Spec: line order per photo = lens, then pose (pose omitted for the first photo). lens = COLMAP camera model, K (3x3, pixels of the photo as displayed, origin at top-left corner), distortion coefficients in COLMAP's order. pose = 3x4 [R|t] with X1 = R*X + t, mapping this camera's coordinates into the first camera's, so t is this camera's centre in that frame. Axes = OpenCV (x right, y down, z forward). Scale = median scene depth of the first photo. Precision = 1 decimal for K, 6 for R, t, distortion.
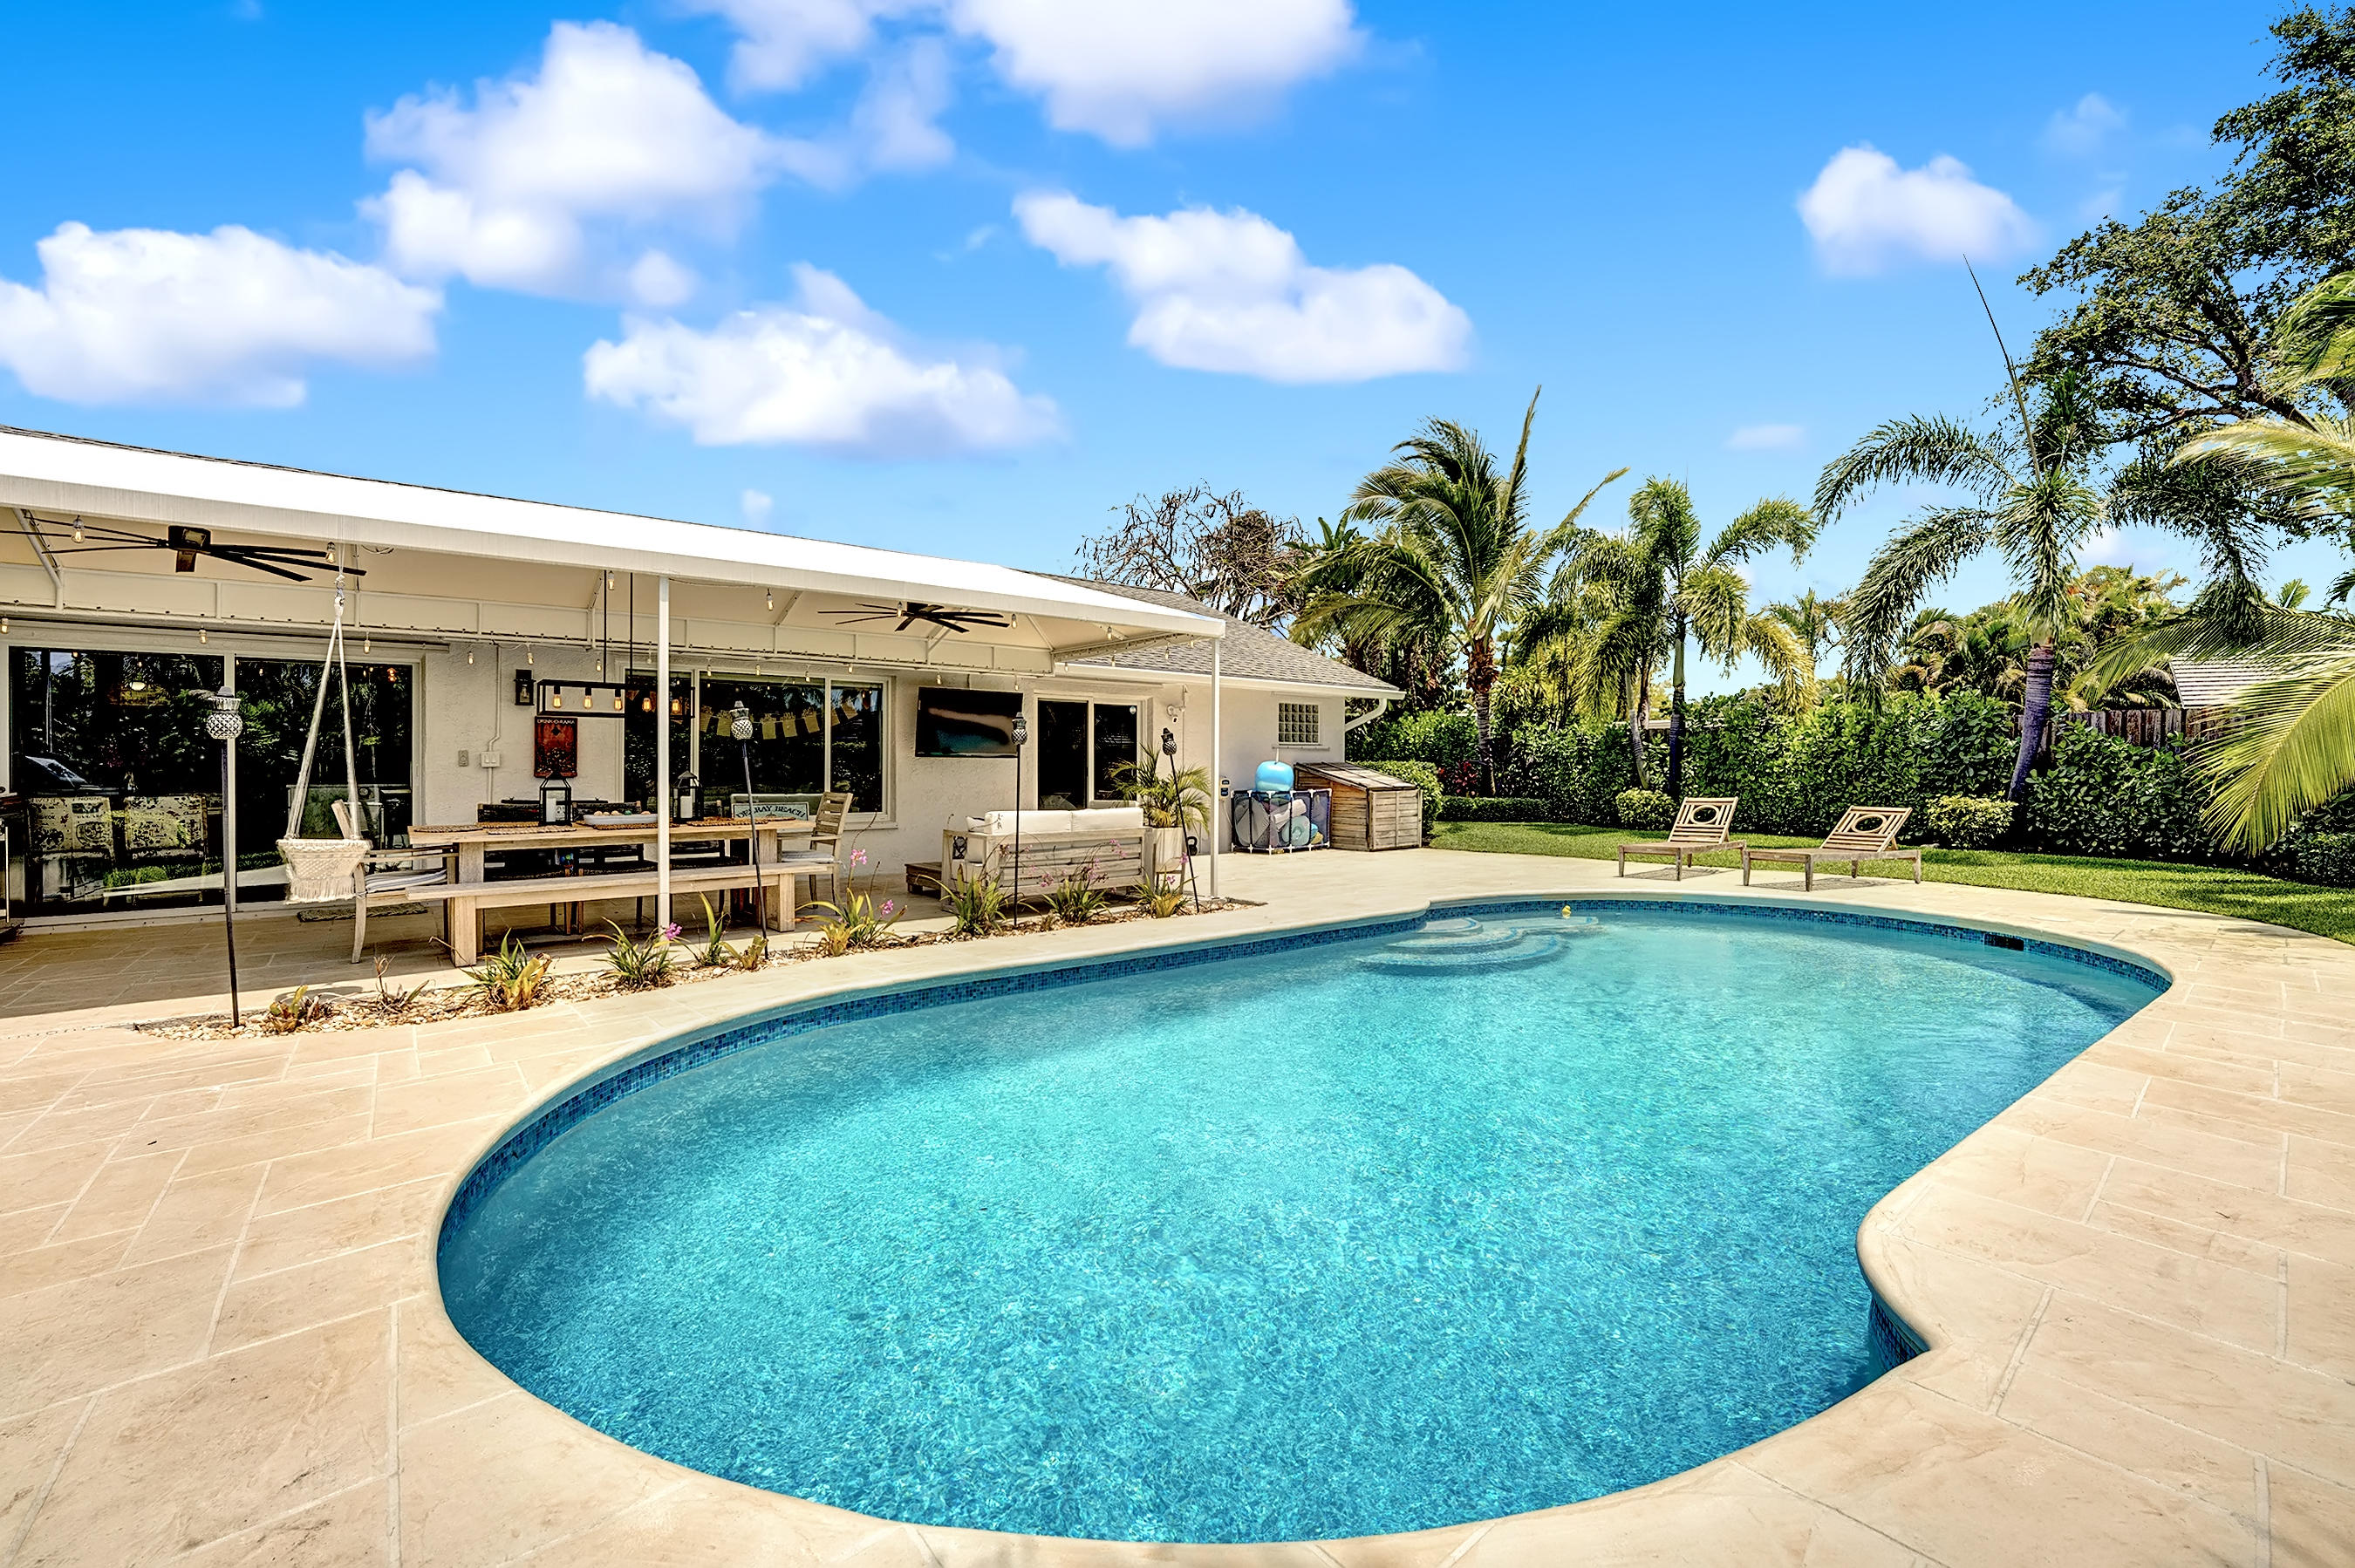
lens RADIAL K [[976.9, 0, 1198.8], [0, 976.9, 770.8], [0, 0, 1]] dist [-0.029922, 0.004198]
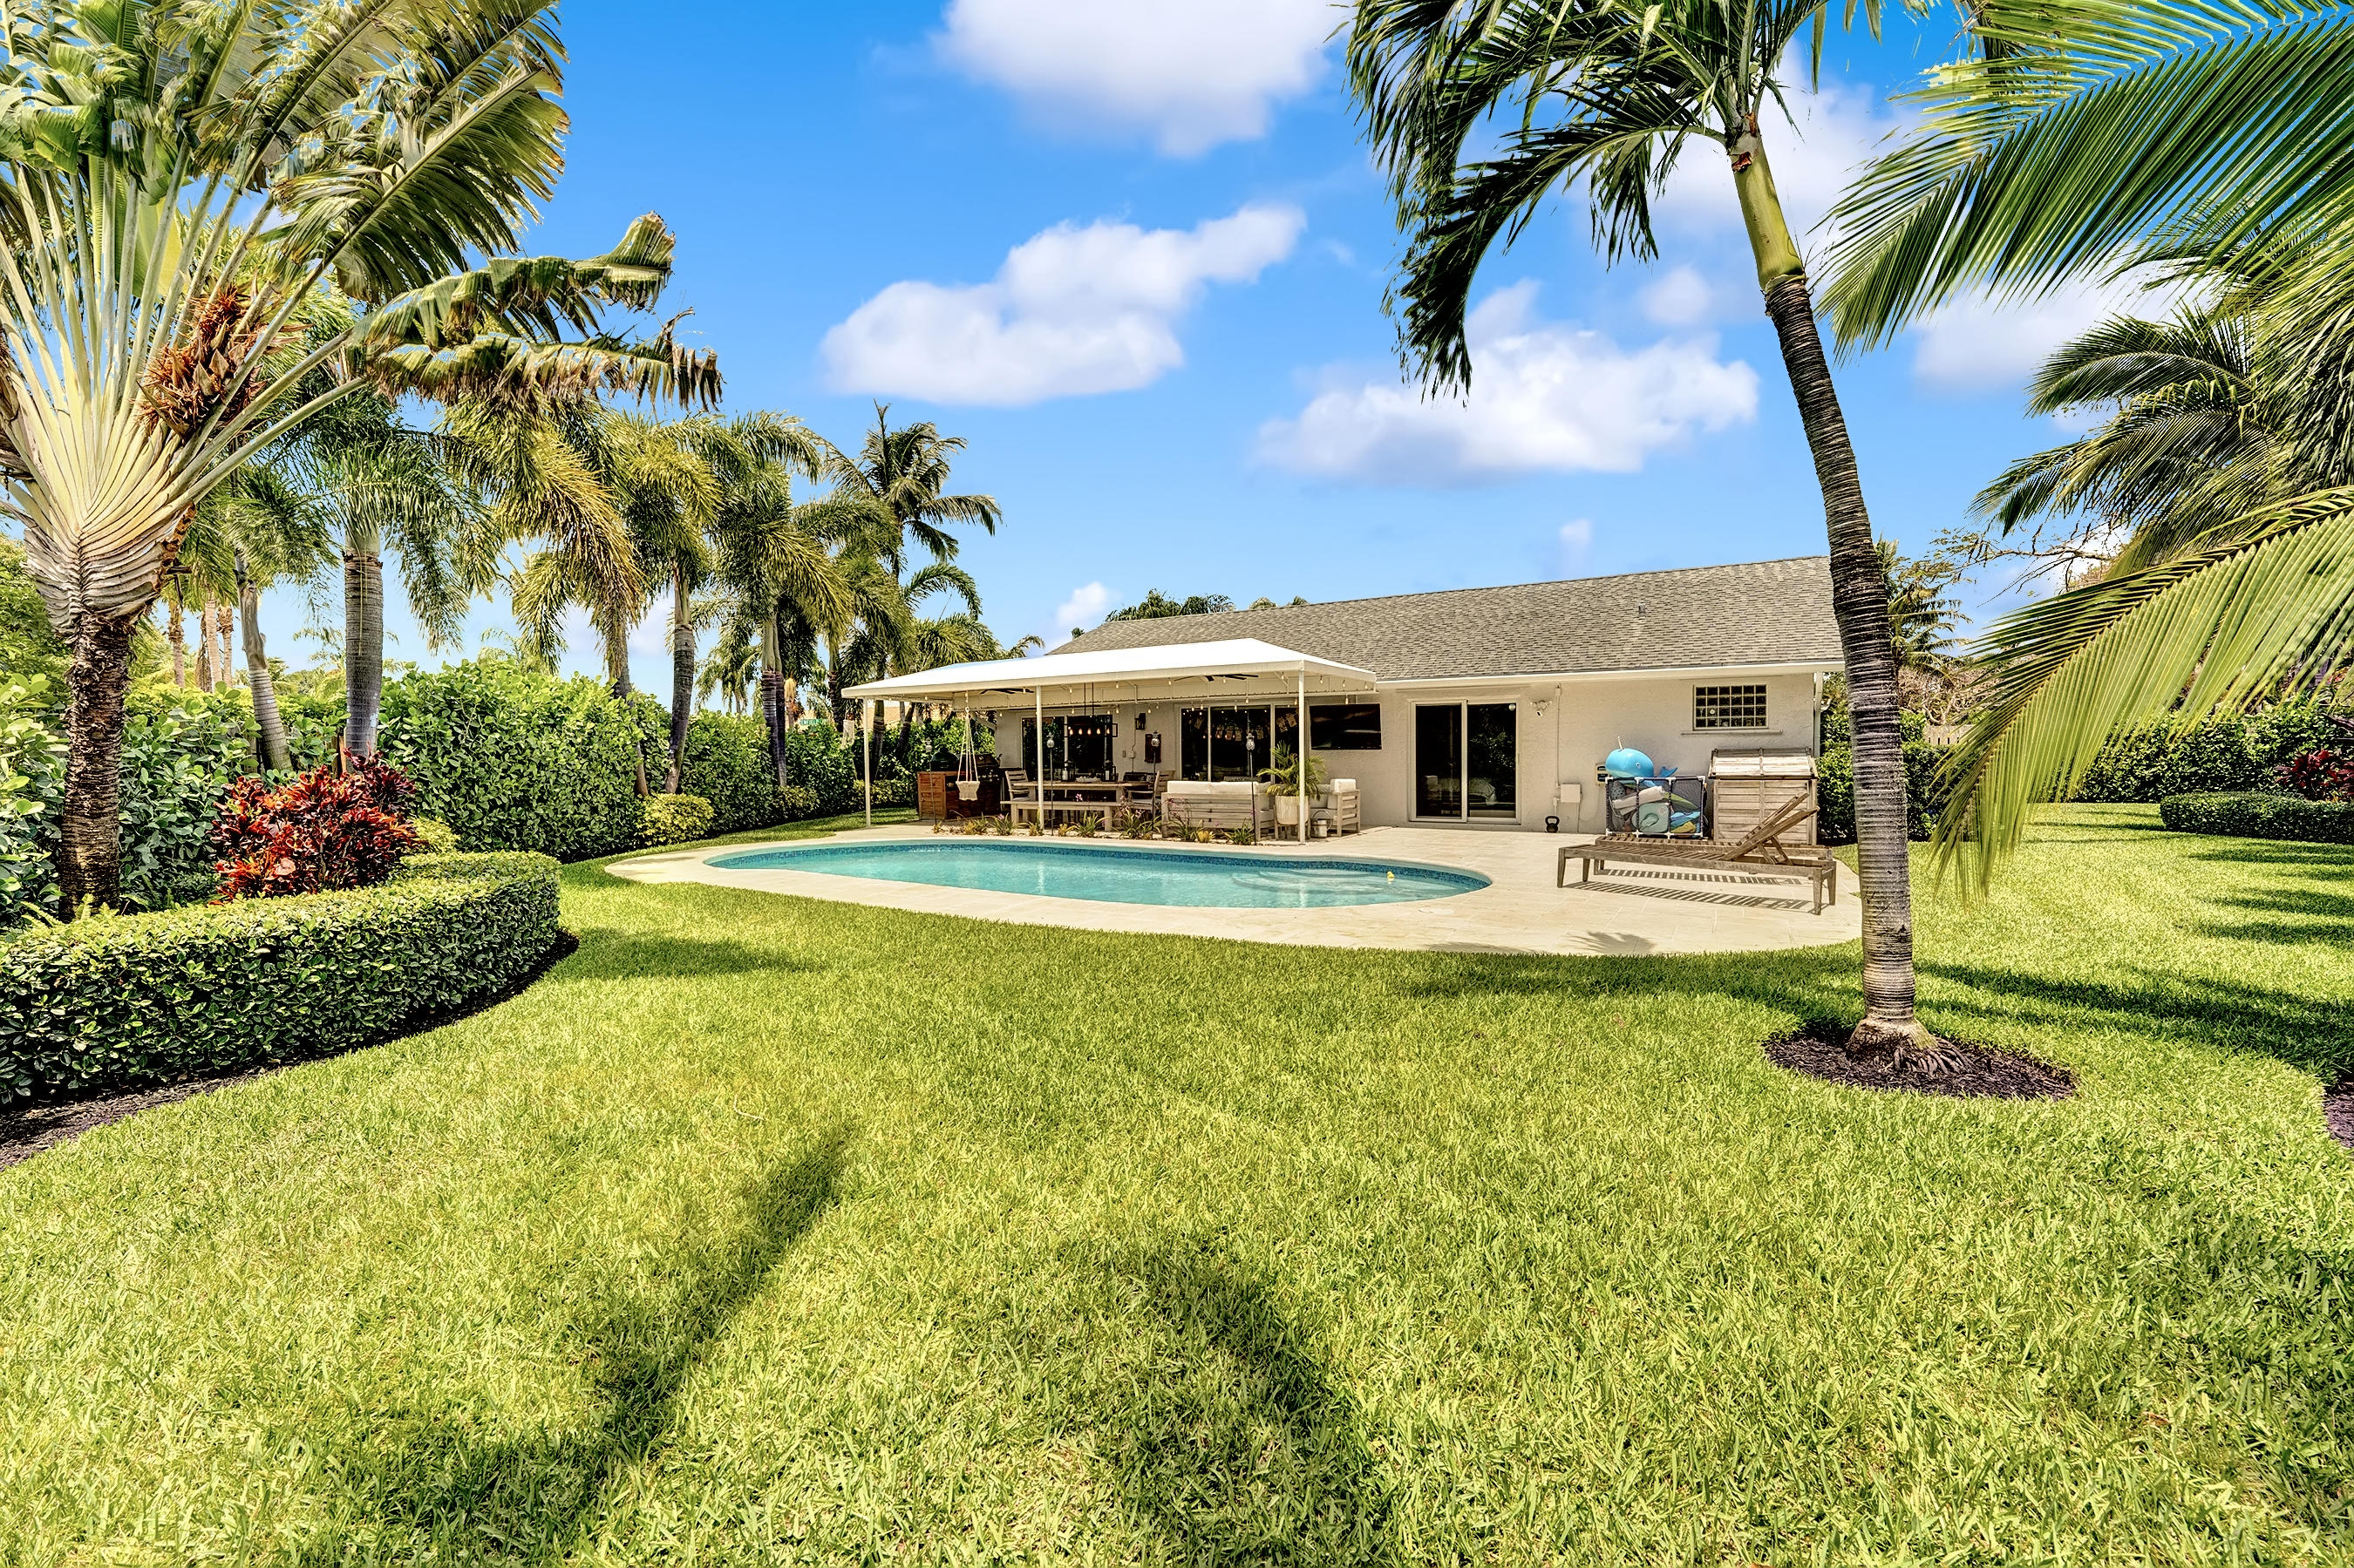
lens RADIAL K [[976.4, 0, 1184.5], [0, 976.4, 783.7], [0, 0, 1]] dist [-0.029922, 0.004198]
pose [[0.328329, 0.023119, -0.944281, 1.382911], [0.005383, 0.999638, 0.026346, -0.003217], [0.944548, -0.013733, 0.328085, 0.336557]]
